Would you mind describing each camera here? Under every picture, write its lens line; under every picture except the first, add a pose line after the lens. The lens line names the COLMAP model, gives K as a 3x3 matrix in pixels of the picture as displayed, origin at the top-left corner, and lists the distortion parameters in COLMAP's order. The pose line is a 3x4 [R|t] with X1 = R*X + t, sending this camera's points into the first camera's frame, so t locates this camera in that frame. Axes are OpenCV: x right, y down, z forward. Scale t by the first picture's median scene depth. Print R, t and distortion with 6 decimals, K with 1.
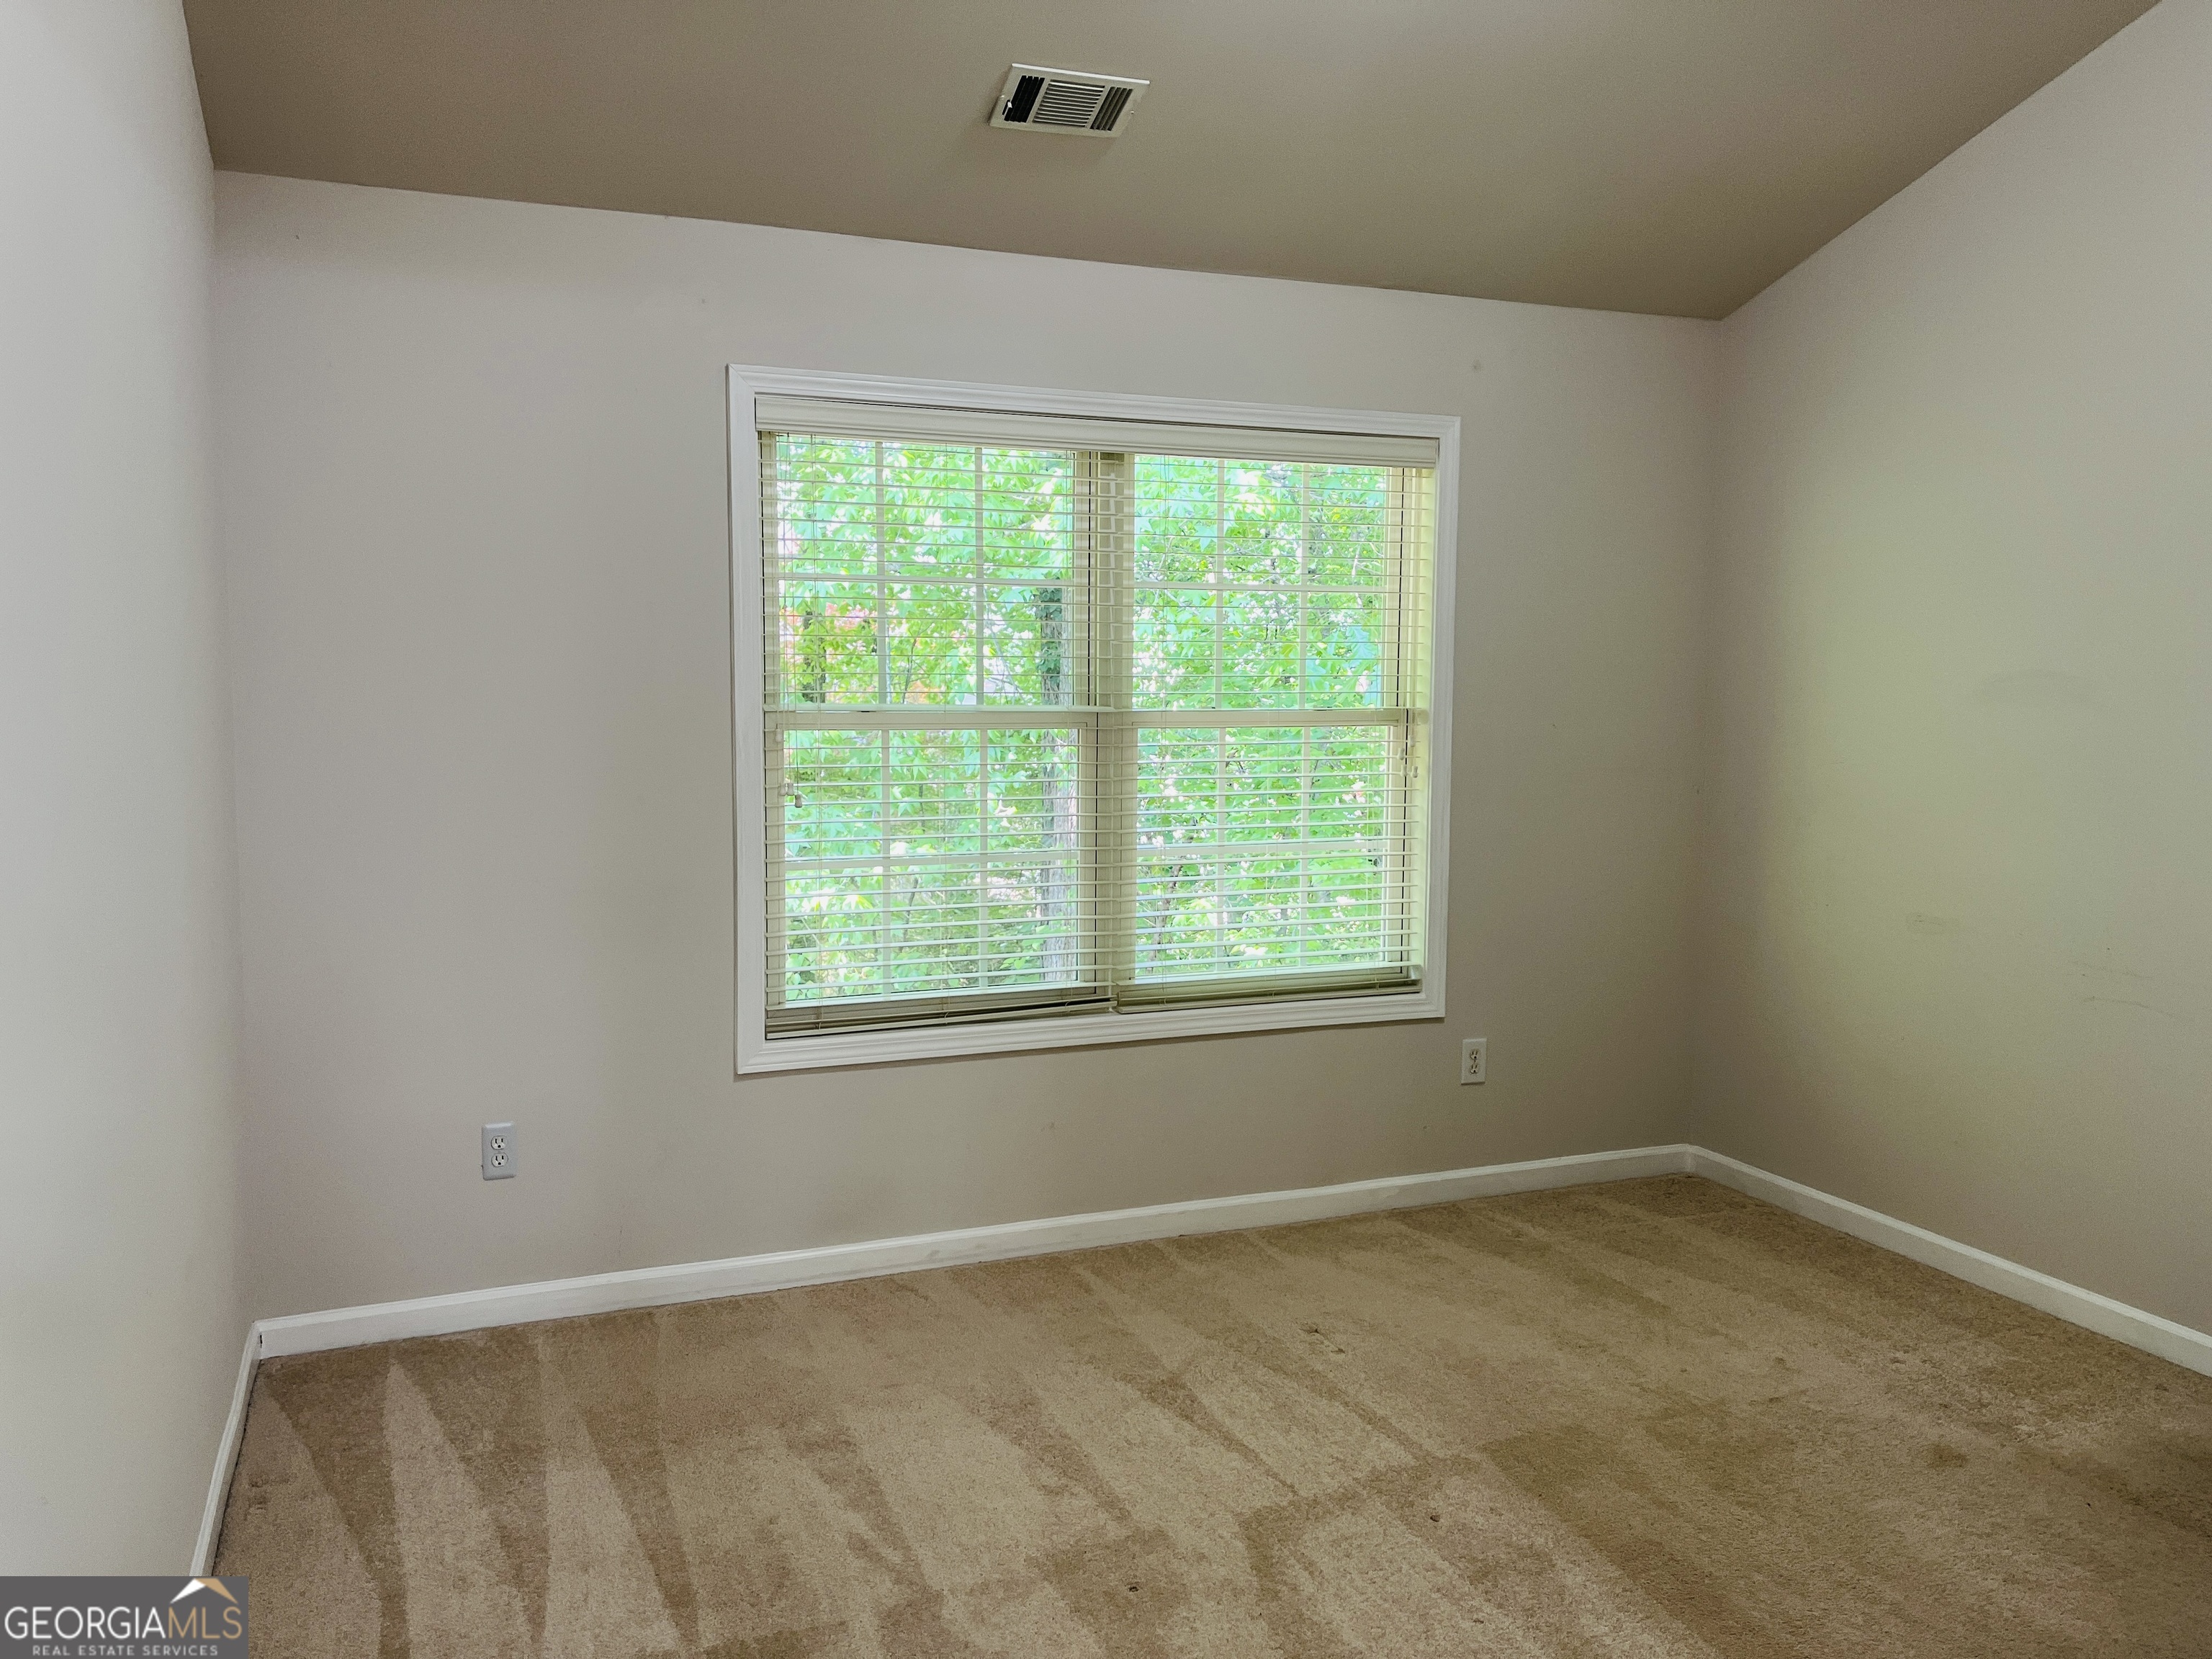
lens RADIAL K [[1685.2, 0, 1100.2], [0, 1685.2, 839.6], [0, 0, 1]] dist [0.054949, -0.056444]
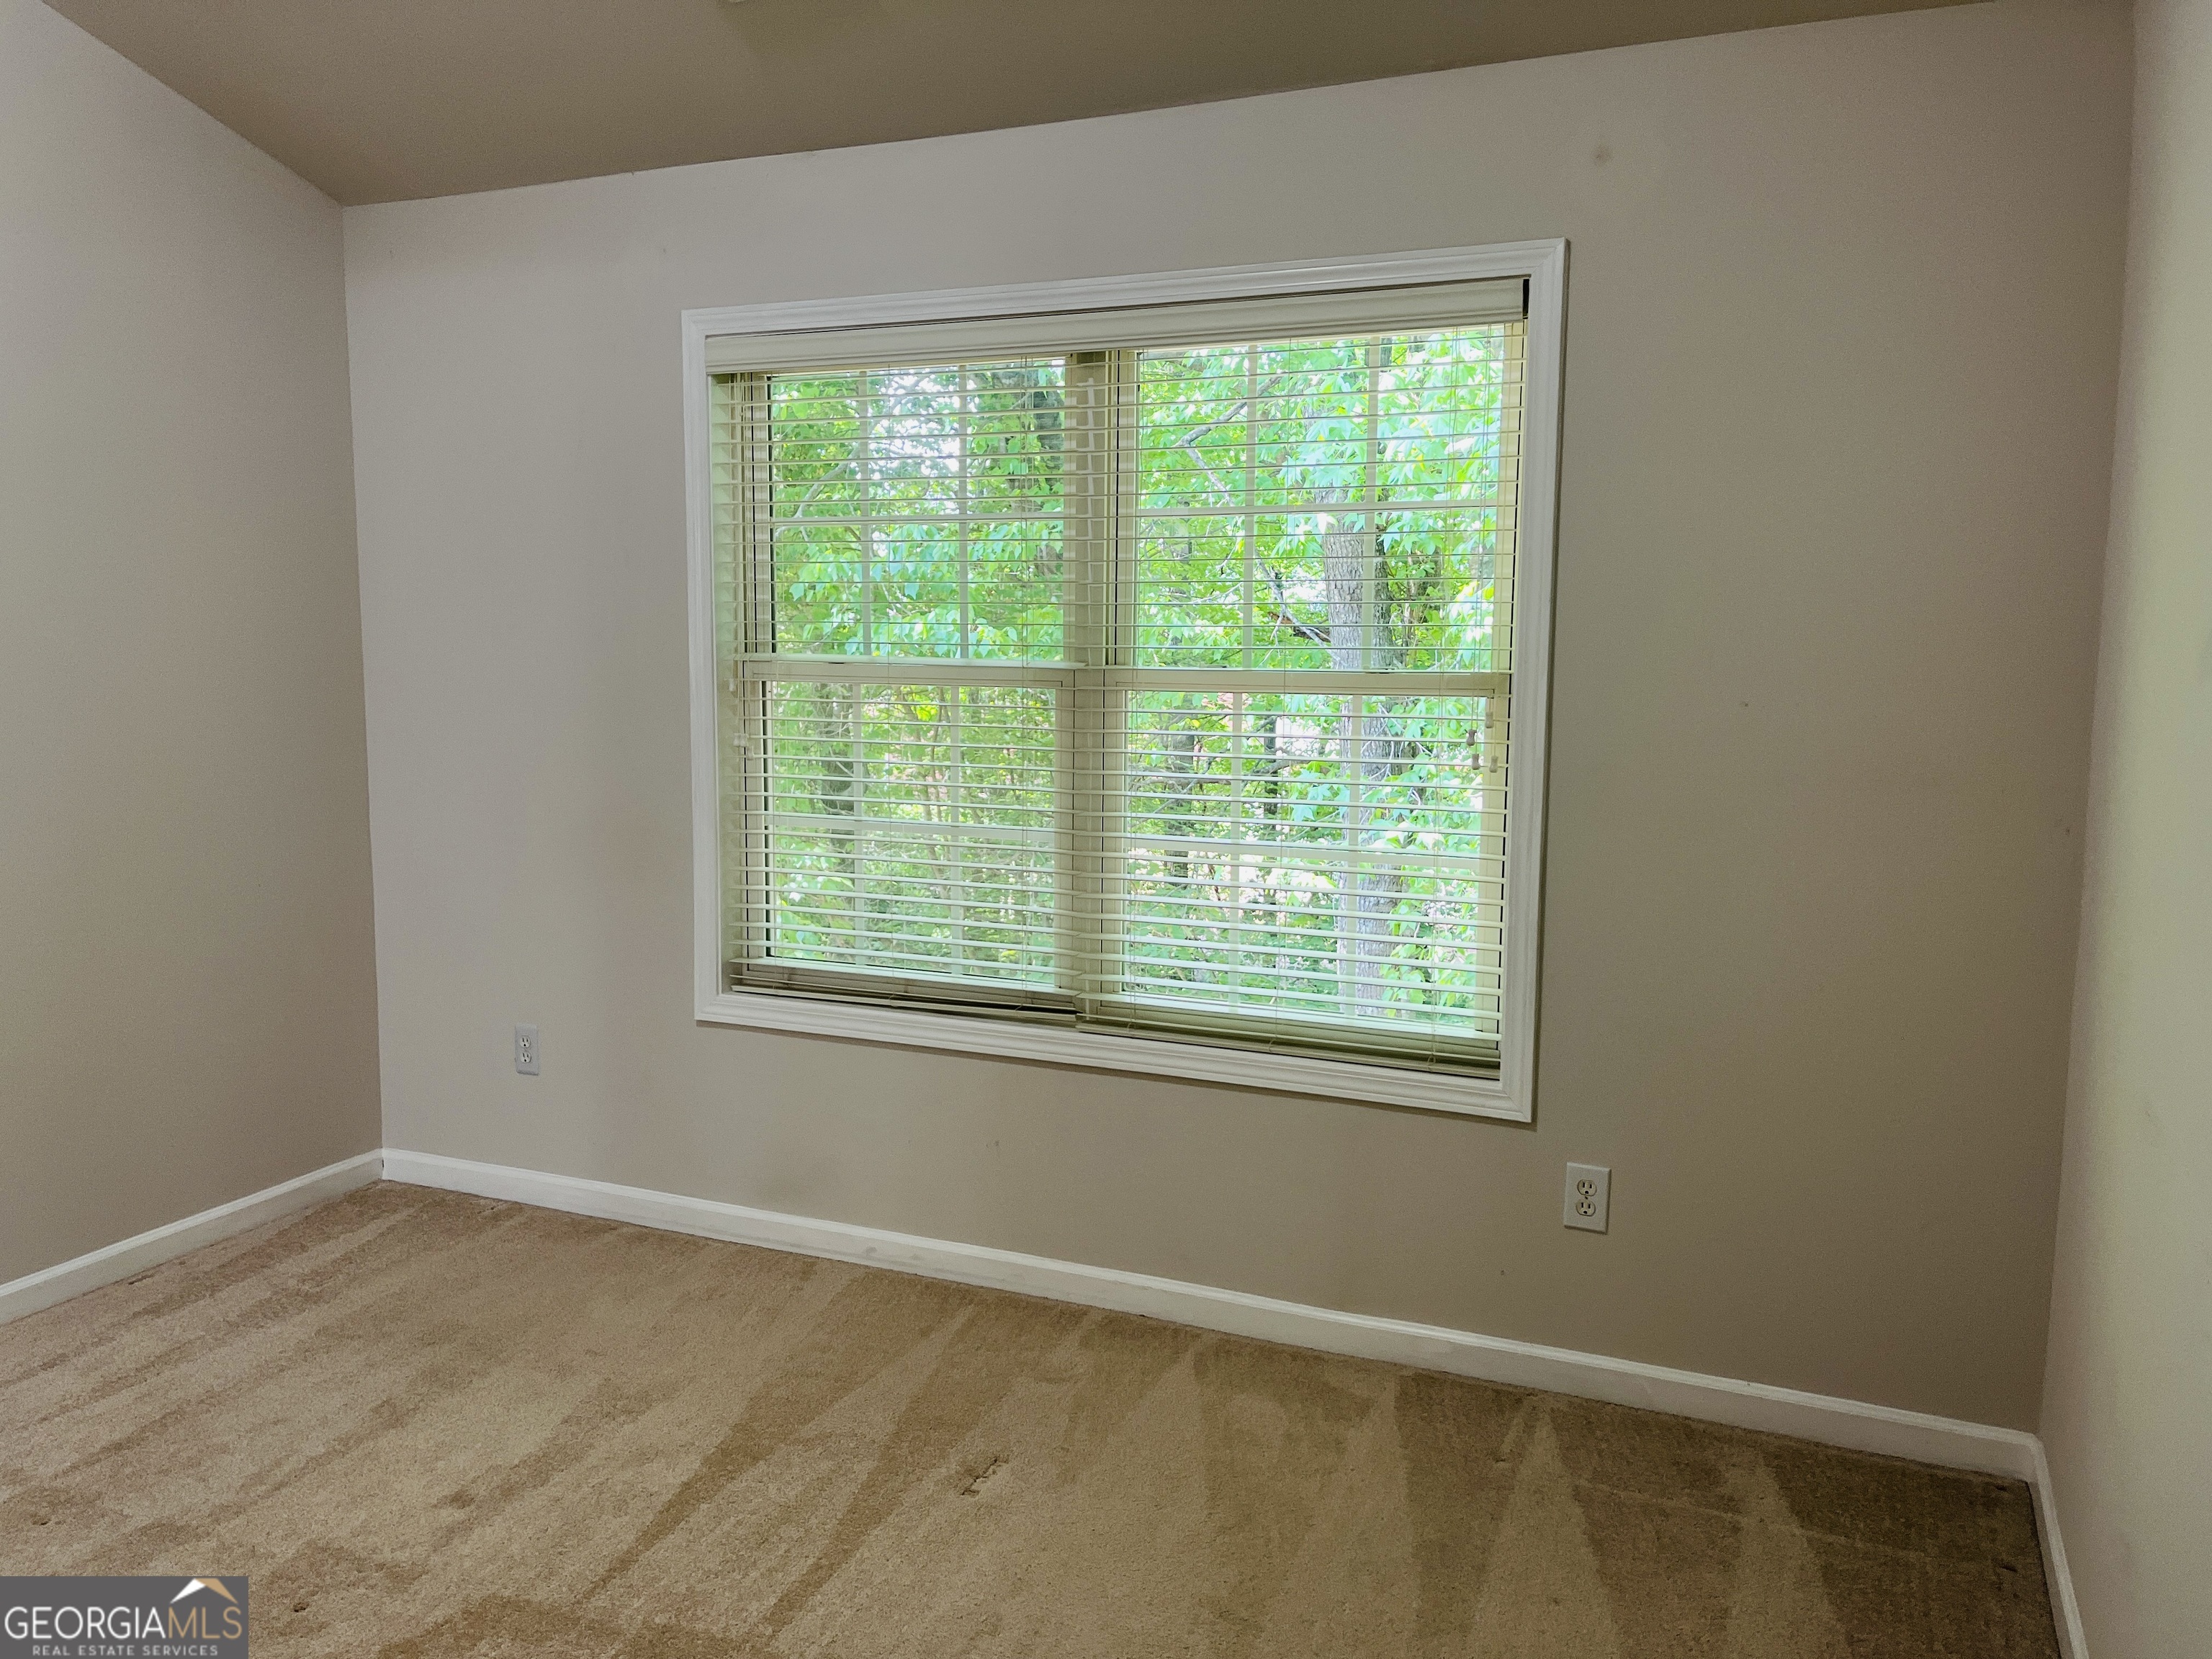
lens RADIAL K [[1685.2, 0, 1109.1], [0, 1685.2, 848.8], [0, 0, 1]] dist [0.054949, -0.056444]
pose [[0.703204, 0.093893, -0.704761, 0.604917], [-0.074500, 0.995516, 0.058294, -0.036861], [0.707074, 0.011512, 0.707046, 0.418205]]
